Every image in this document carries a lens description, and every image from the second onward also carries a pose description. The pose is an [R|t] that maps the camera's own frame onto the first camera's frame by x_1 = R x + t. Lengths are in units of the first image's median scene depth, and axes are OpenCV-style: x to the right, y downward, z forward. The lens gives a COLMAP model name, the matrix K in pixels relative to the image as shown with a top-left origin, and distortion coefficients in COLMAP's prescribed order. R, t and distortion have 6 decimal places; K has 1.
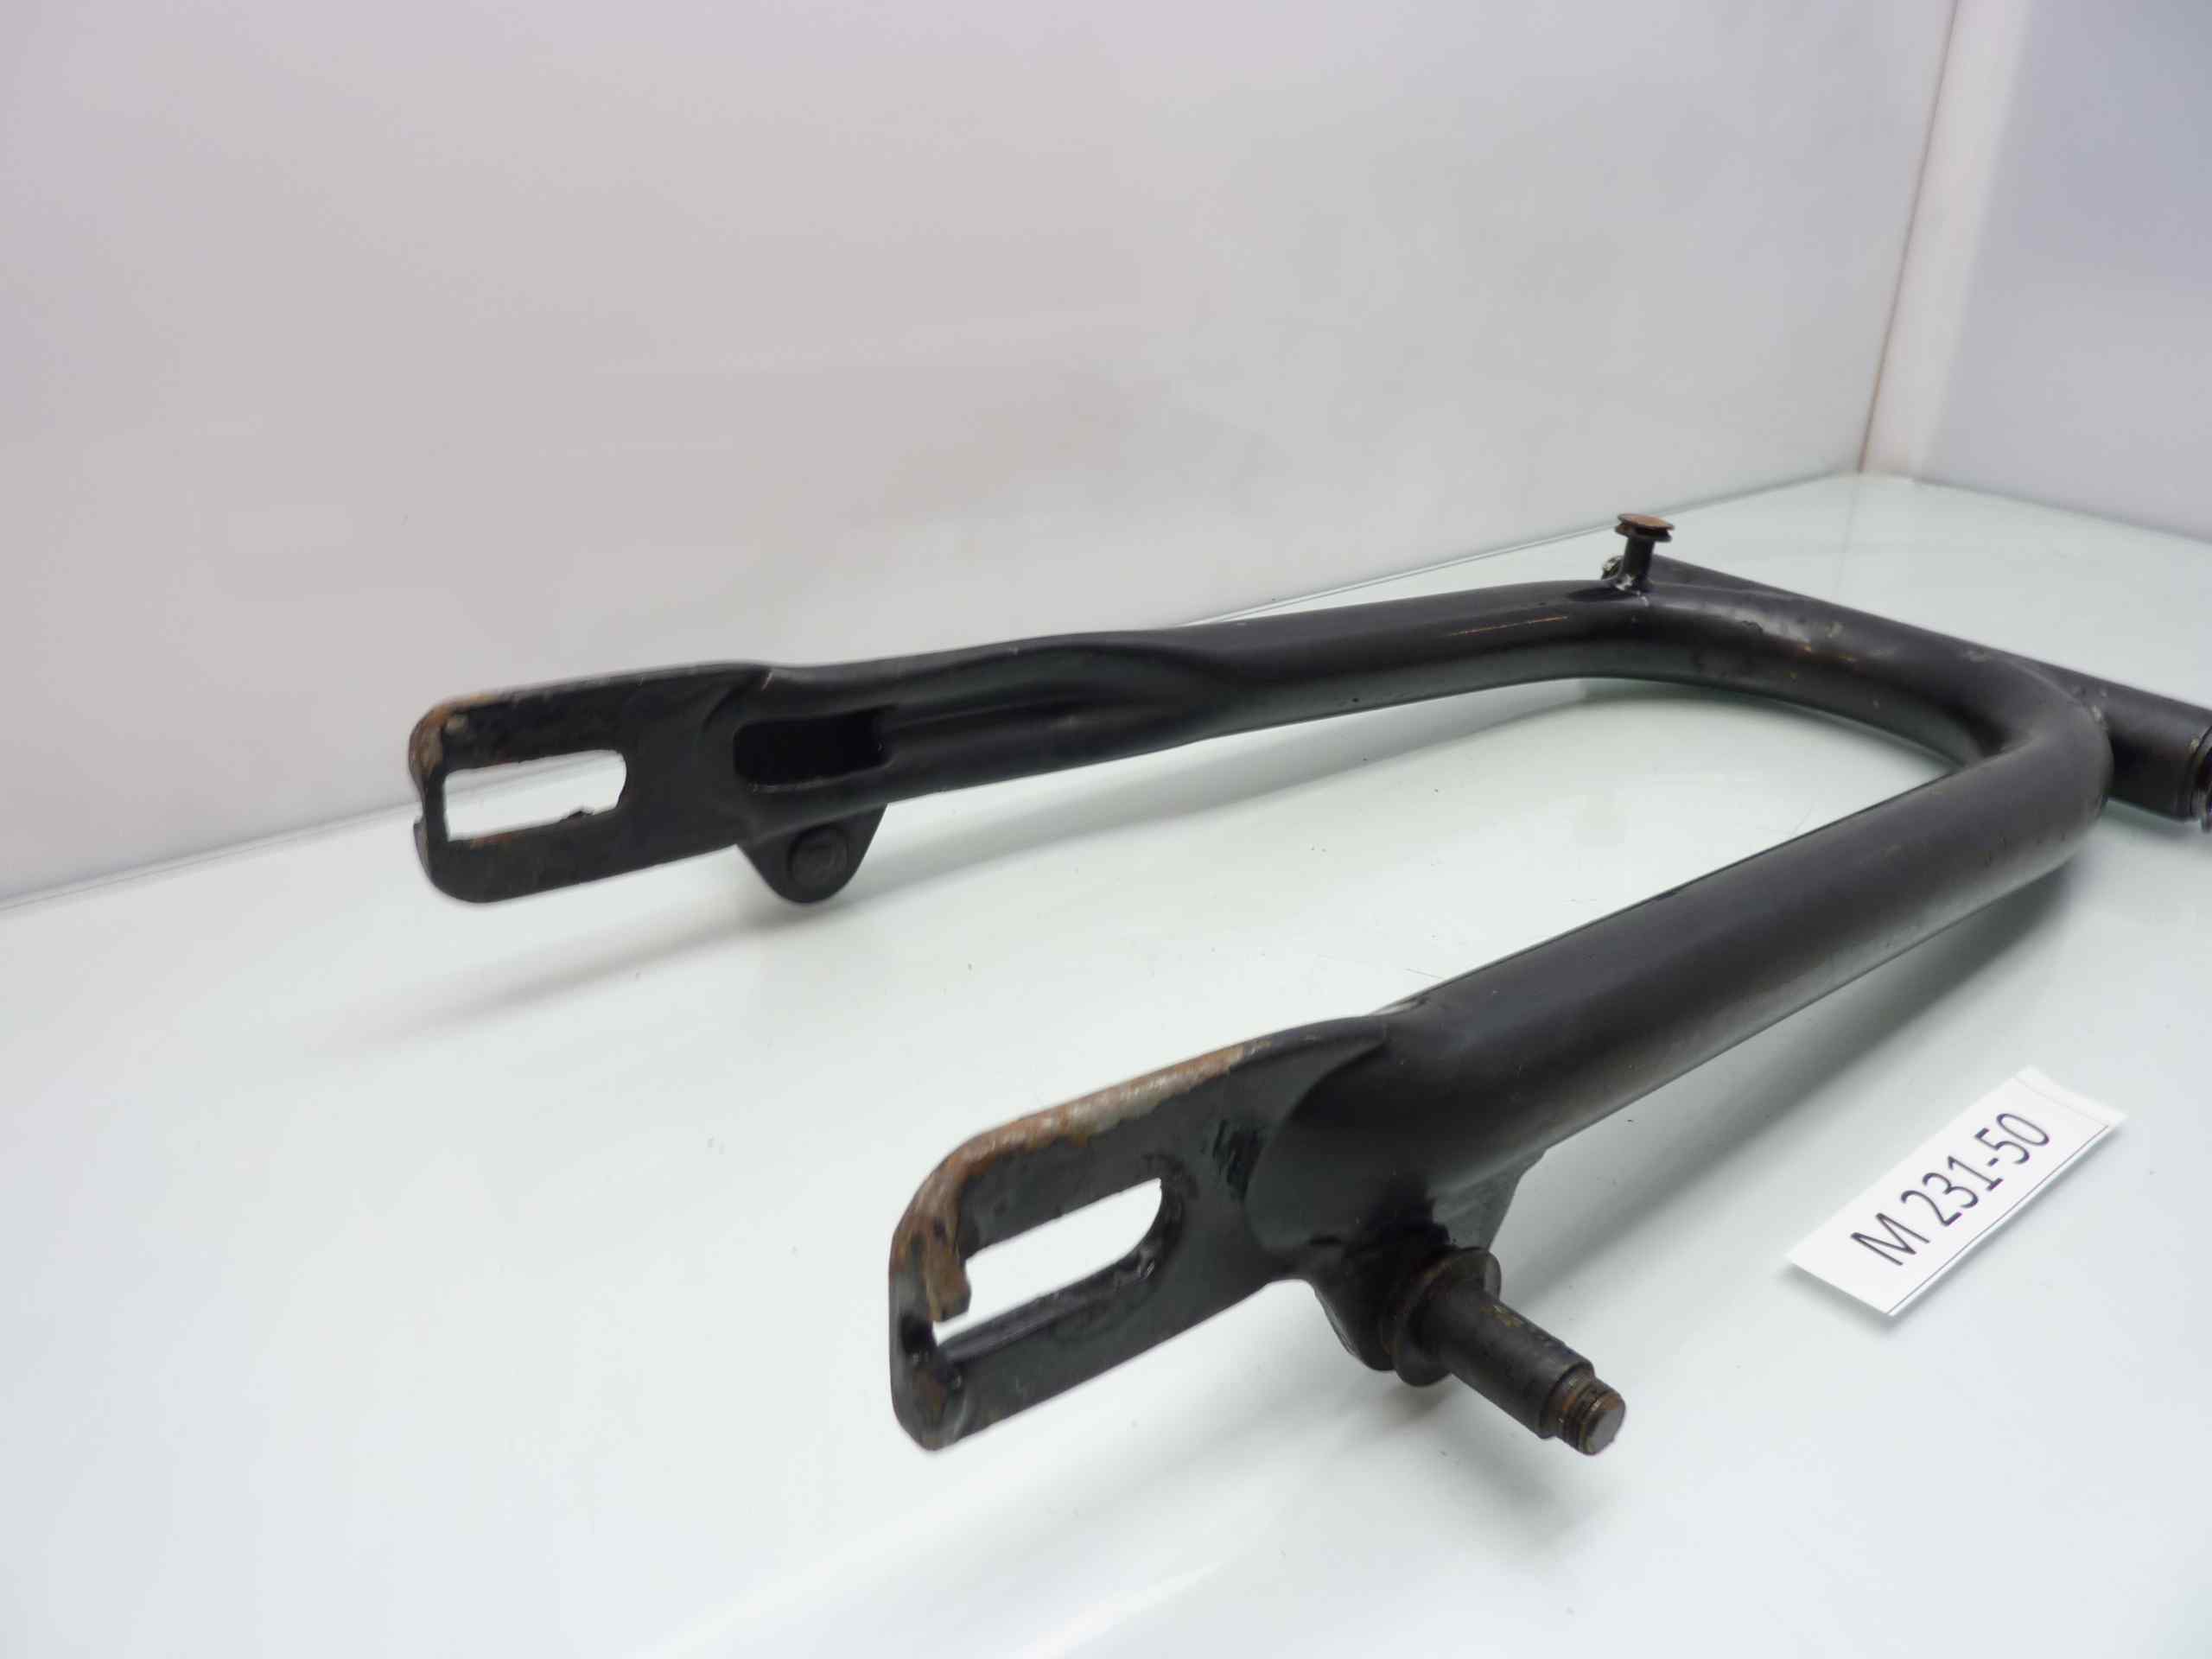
lens RADIAL K [[1582.0, 0, 1096.7], [0, 1582.0, 824.6], [0, 0, 1]] dist [-0.040663, 0.000278]
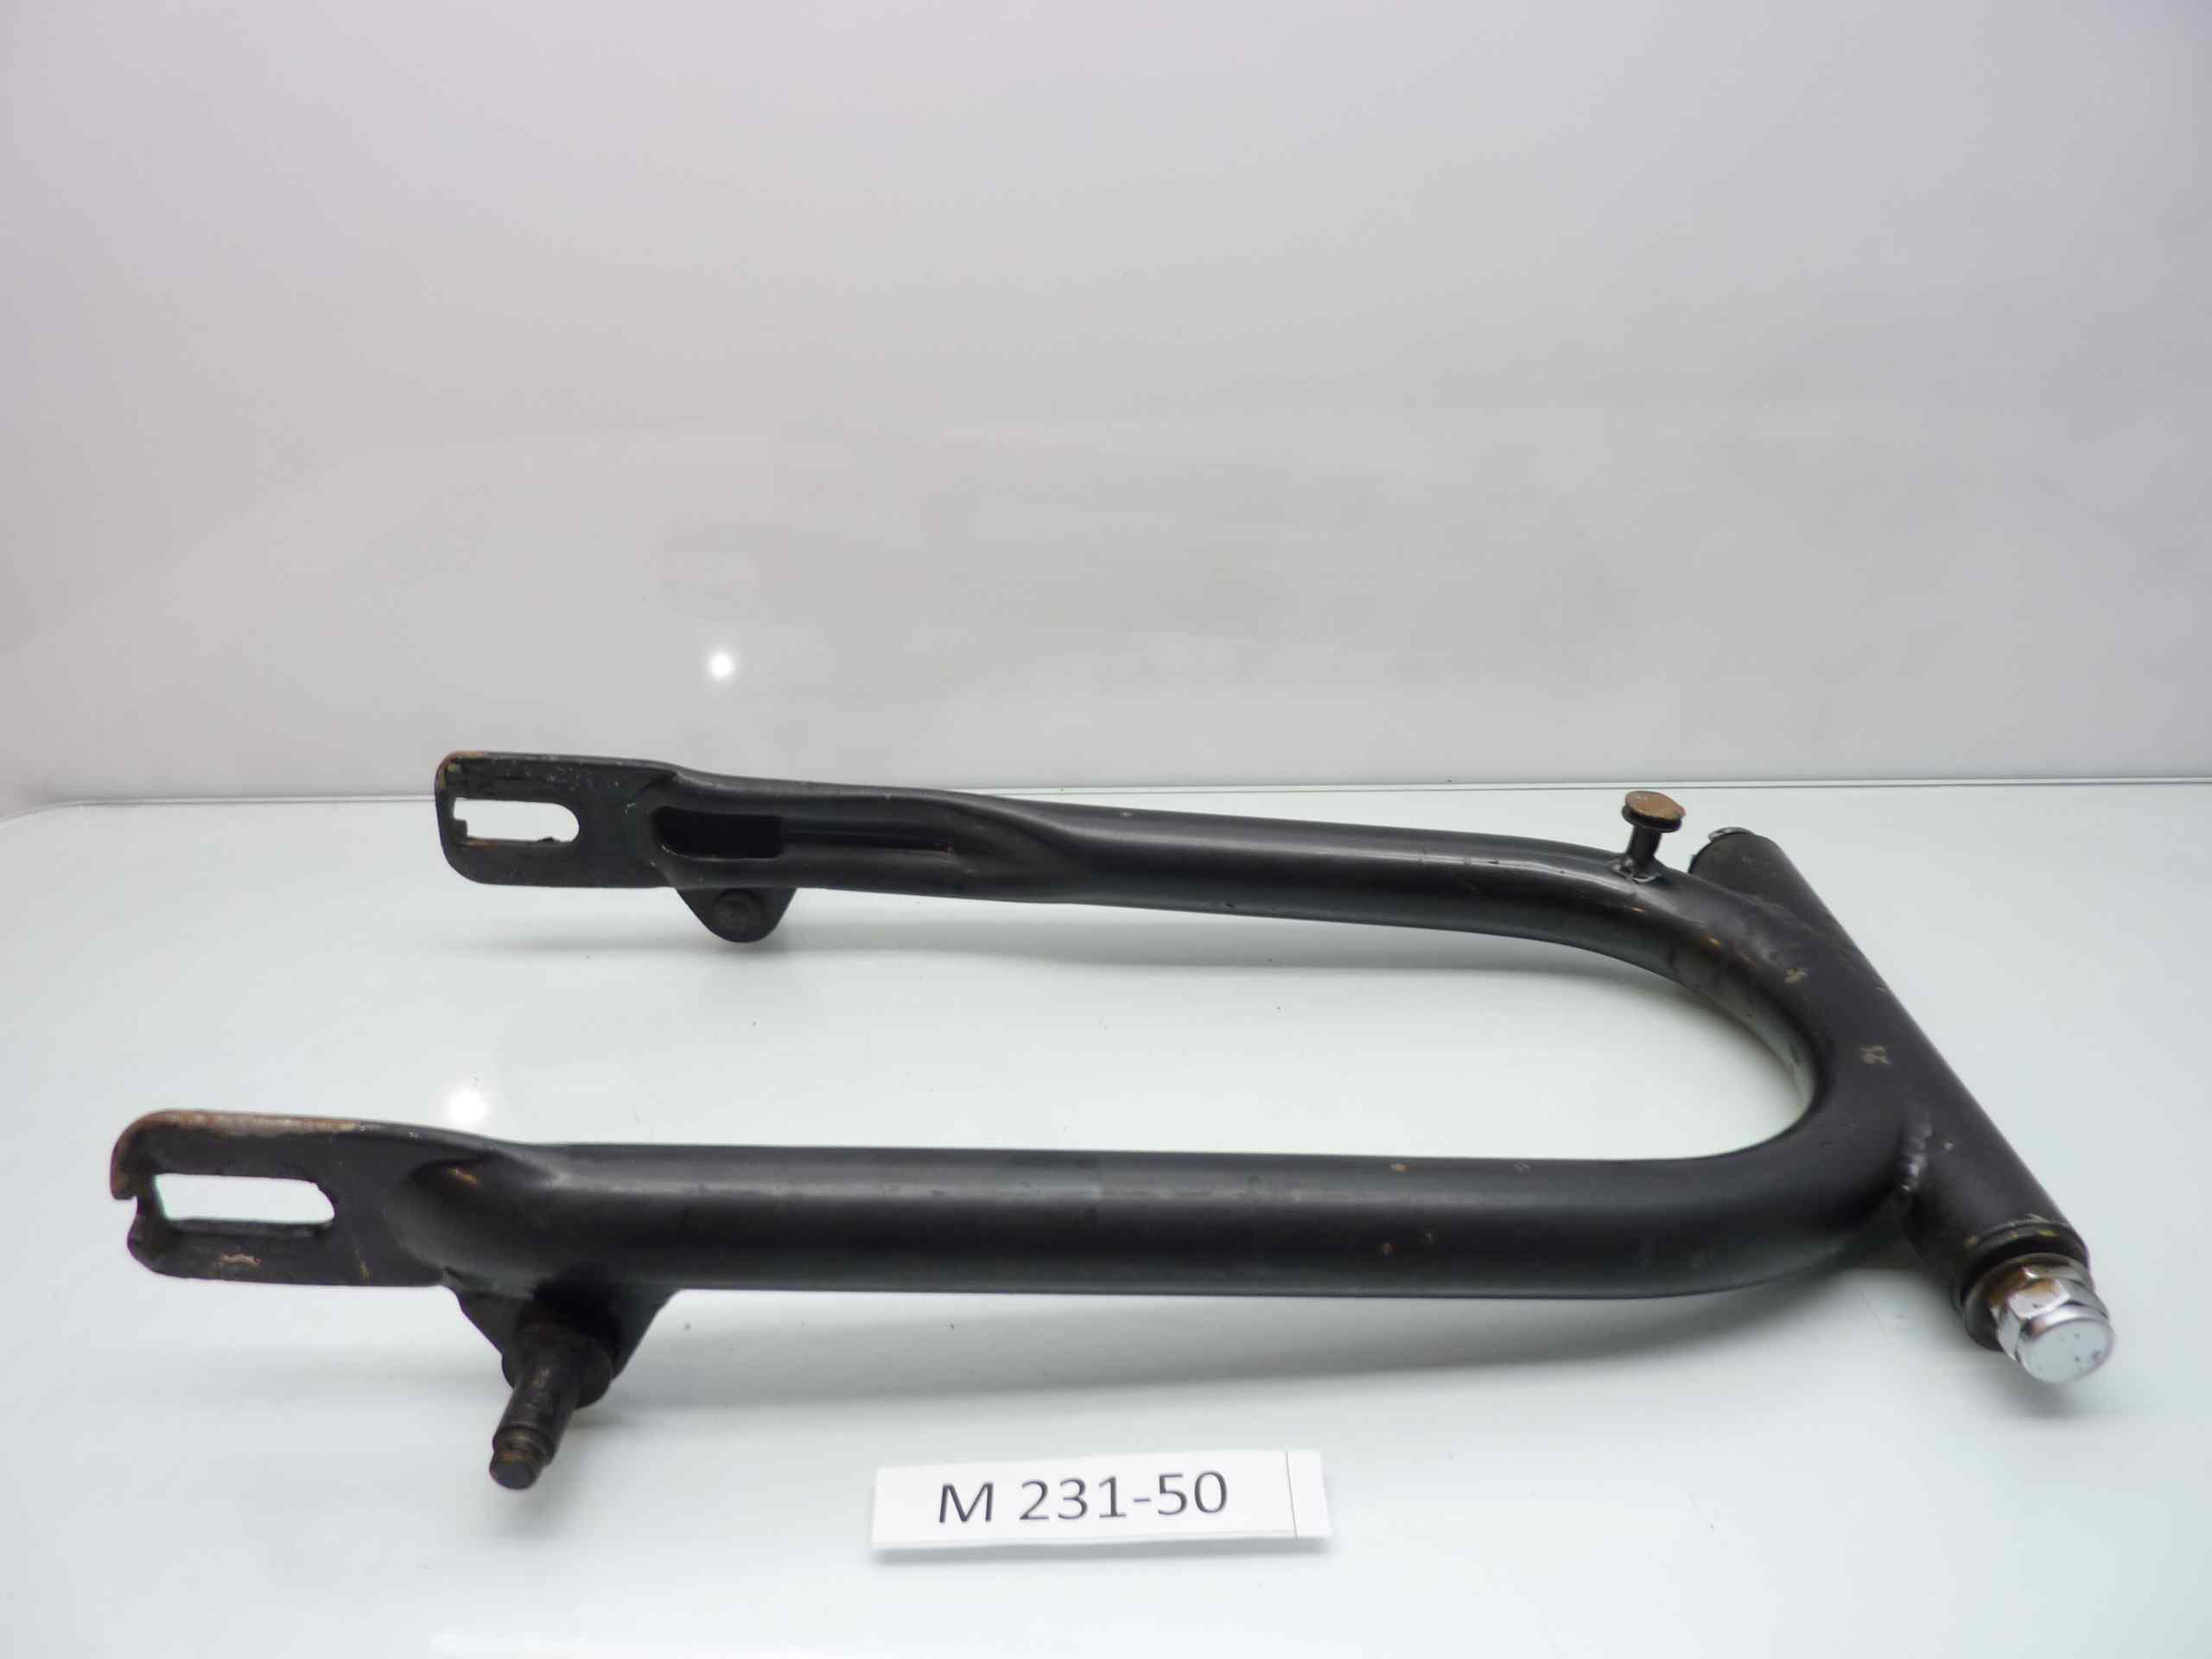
lens RADIAL K [[1582.0, 0, 1096.7], [0, 1582.0, 824.6], [0, 0, 1]] dist [-0.040663, 0.000278]
pose [[0.807602, 0.246934, -0.535540, 0.882410], [-0.235151, 0.967637, 0.091559, -0.281021], [0.540817, 0.051989, 0.839532, 0.049263]]
